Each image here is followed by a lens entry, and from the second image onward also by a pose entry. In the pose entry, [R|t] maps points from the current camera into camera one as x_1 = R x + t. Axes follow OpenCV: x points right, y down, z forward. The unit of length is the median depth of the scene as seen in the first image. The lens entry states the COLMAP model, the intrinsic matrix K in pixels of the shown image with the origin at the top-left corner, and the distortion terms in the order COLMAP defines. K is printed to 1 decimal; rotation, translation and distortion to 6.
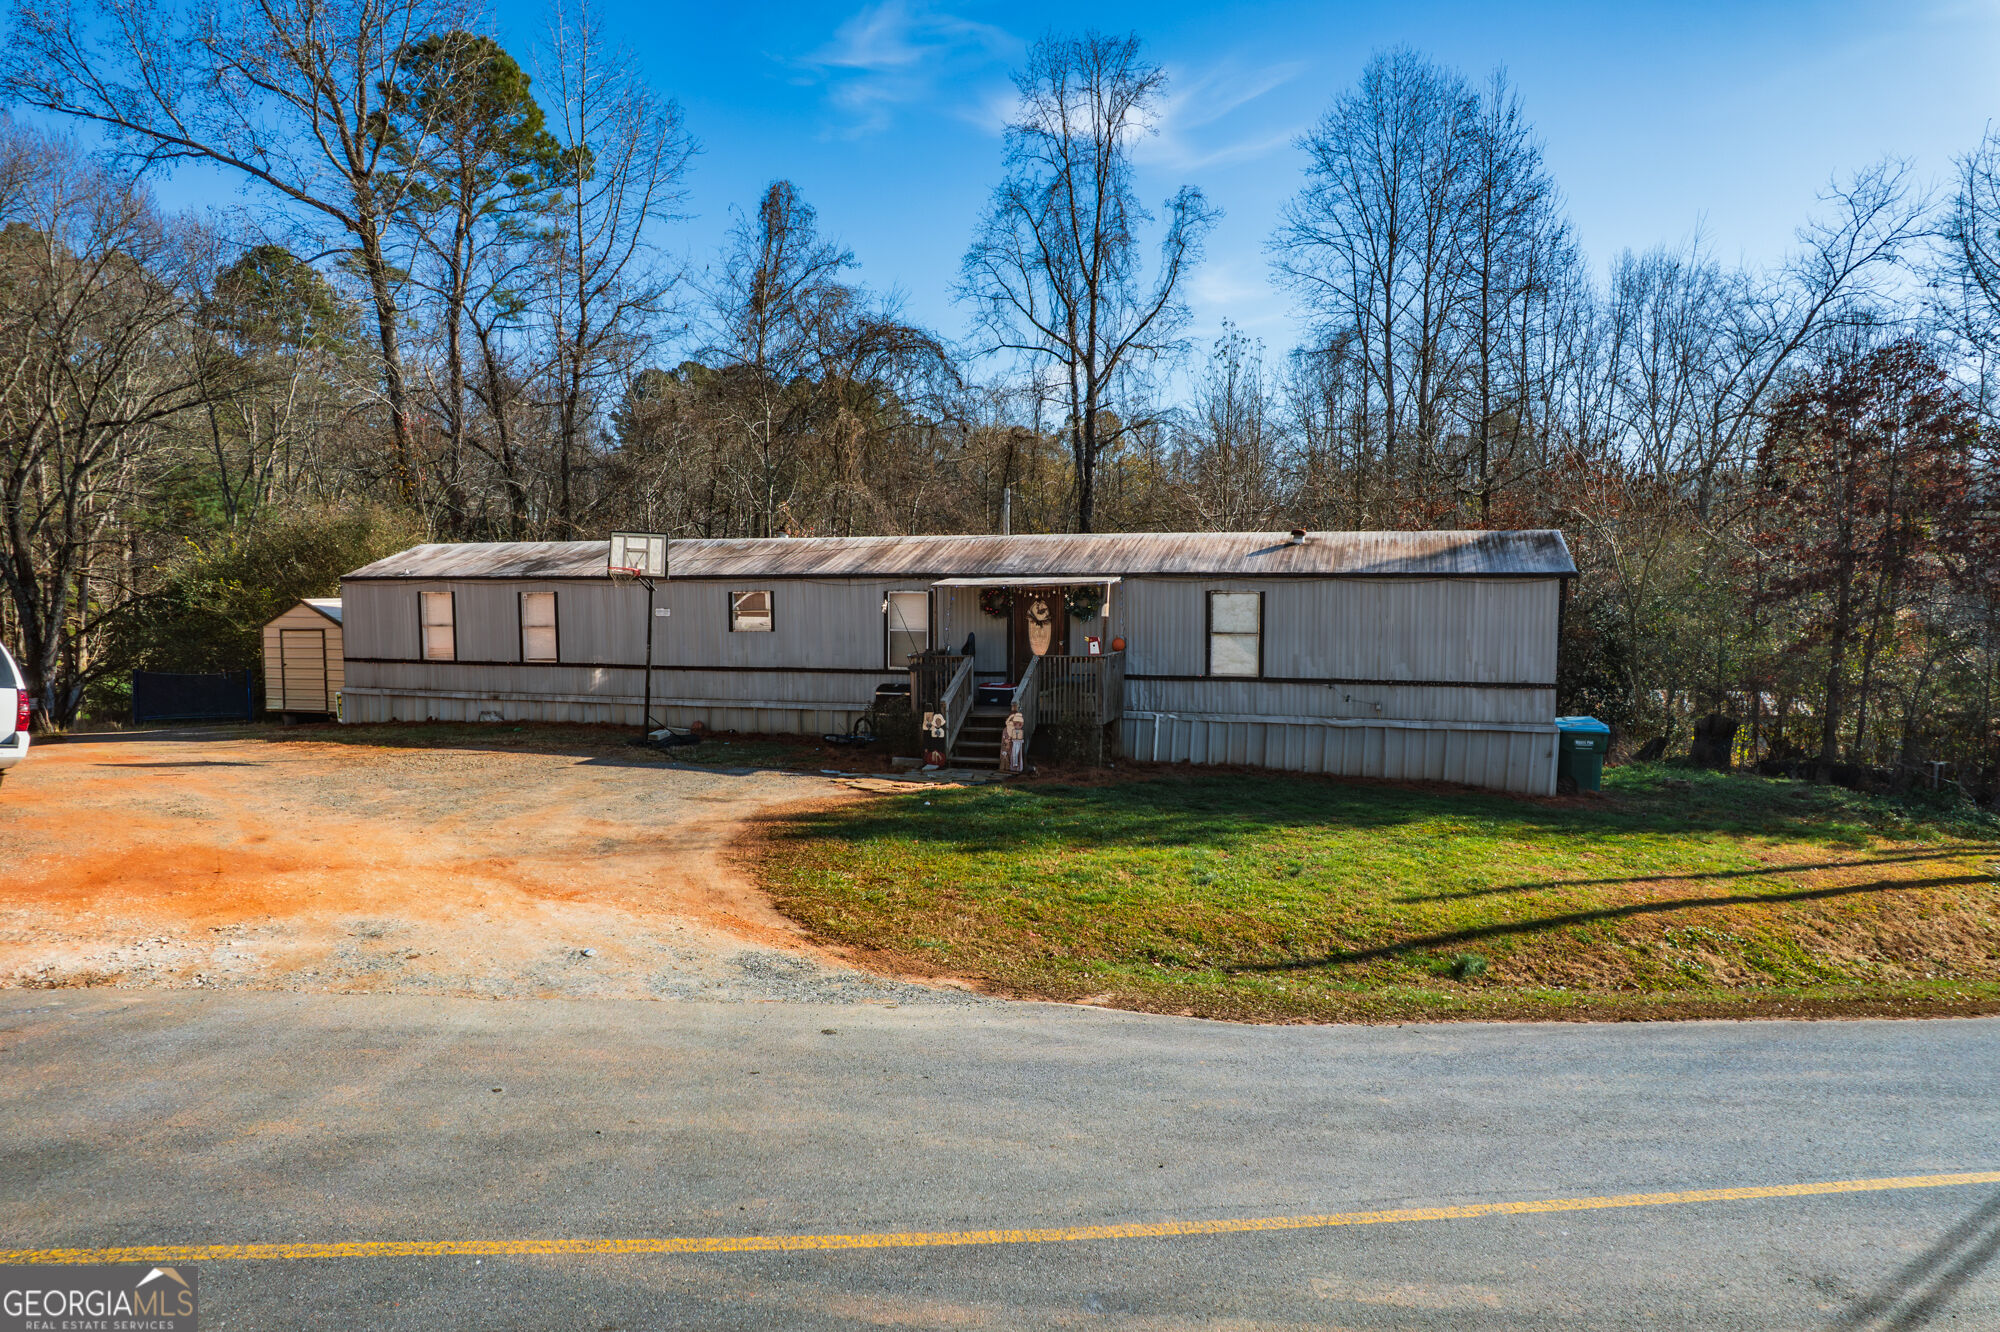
lens RADIAL K [[1284.4, 0, 996.2], [0, 1284.4, 683.5], [0, 0, 1]] dist [-0.076993, 0.078080]
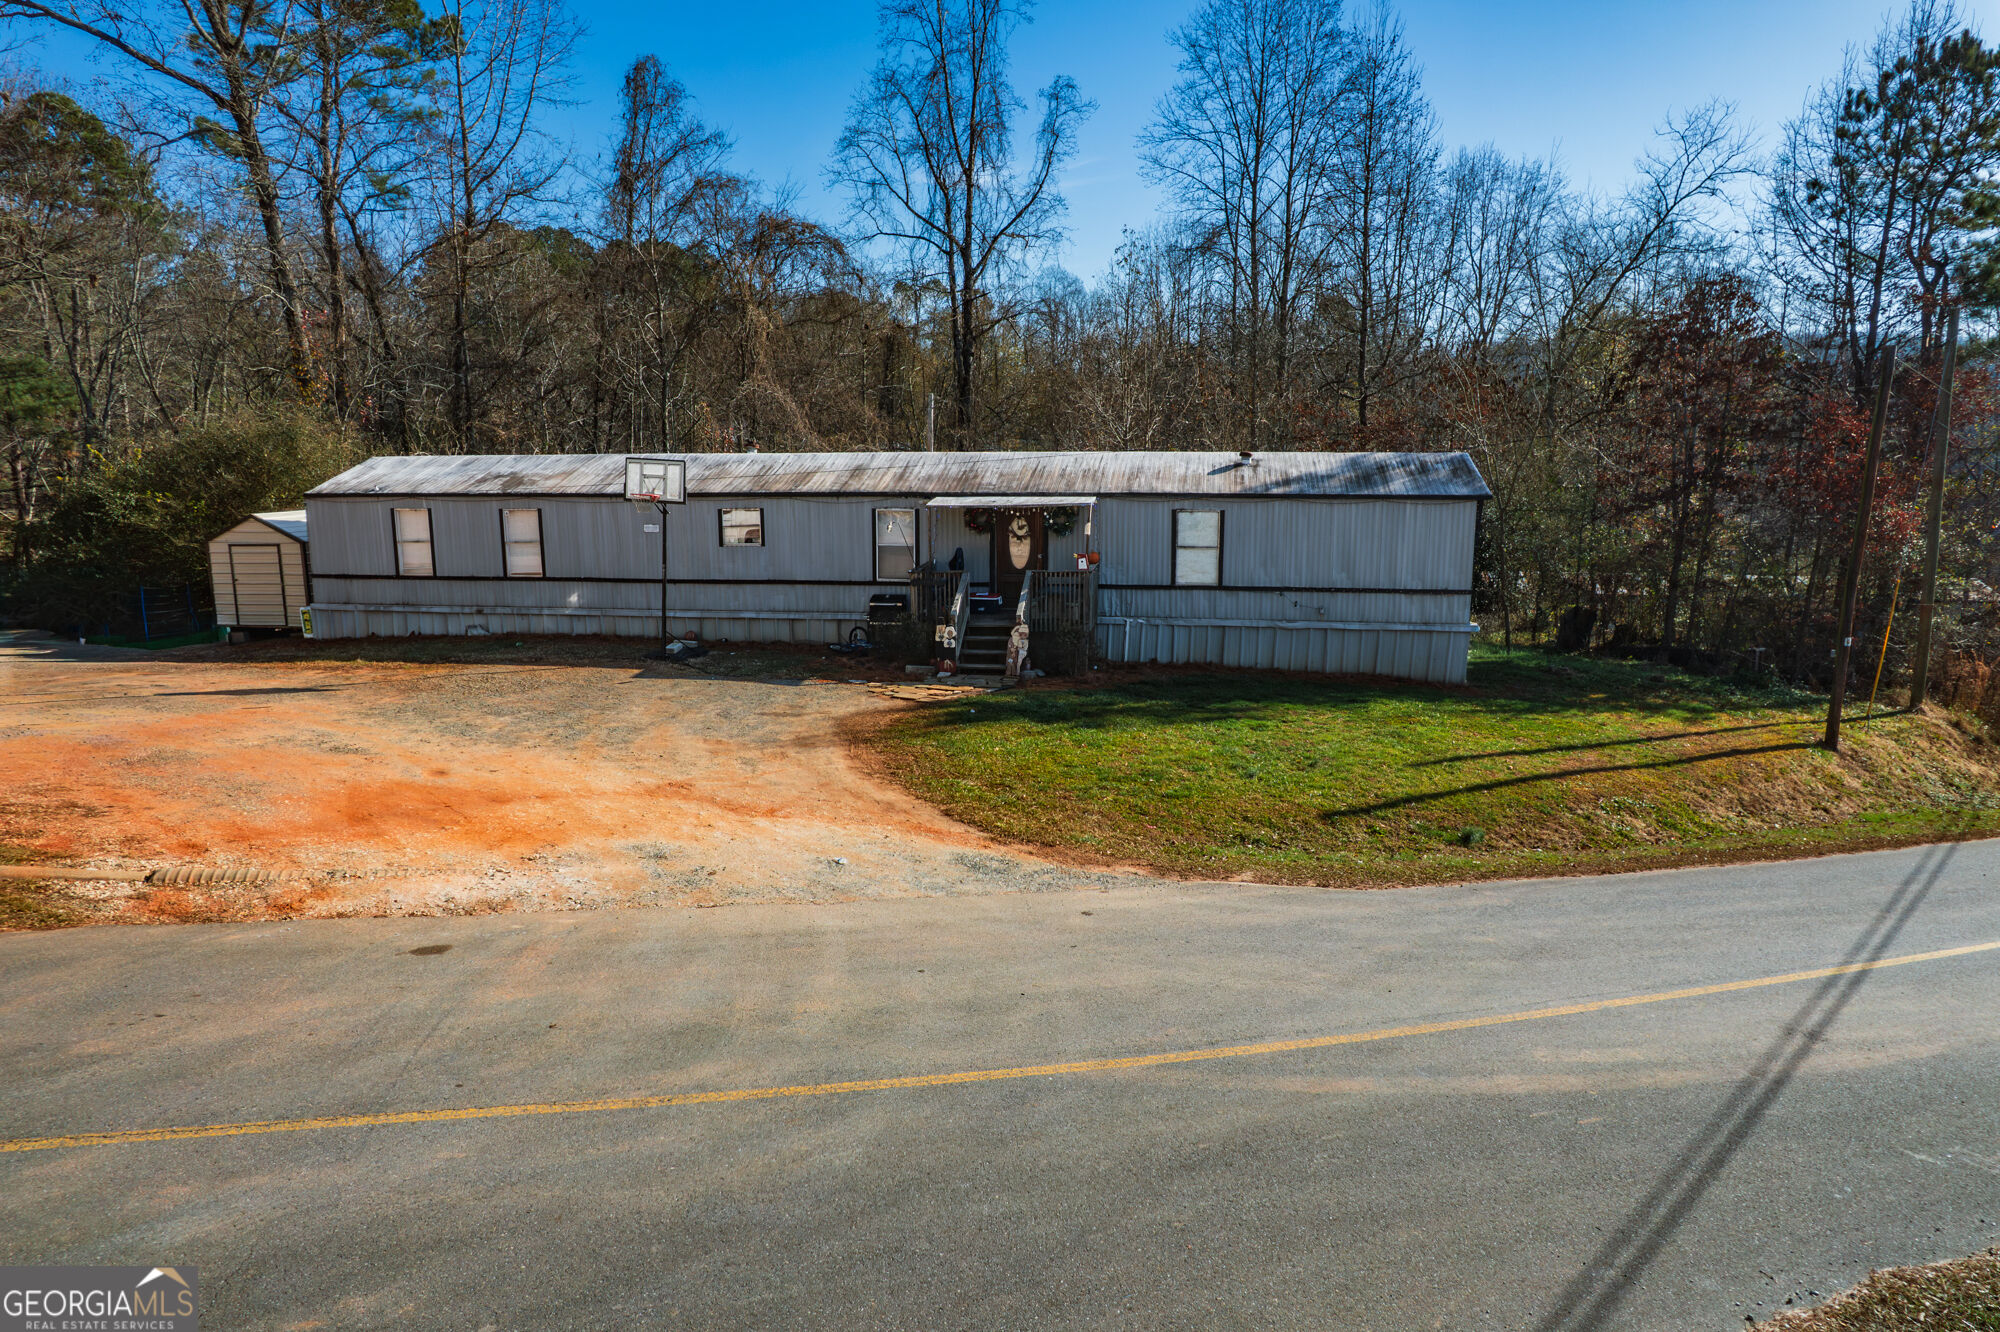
lens RADIAL K [[1284.4, 0, 996.2], [0, 1284.4, 683.5], [0, 0, 1]] dist [-0.076993, 0.078080]
pose [[0.989920, -0.027753, 0.138881, -0.140542], [0.013504, 0.994640, 0.102509, -0.035310], [-0.140981, -0.099600, 0.984989, -0.094287]]
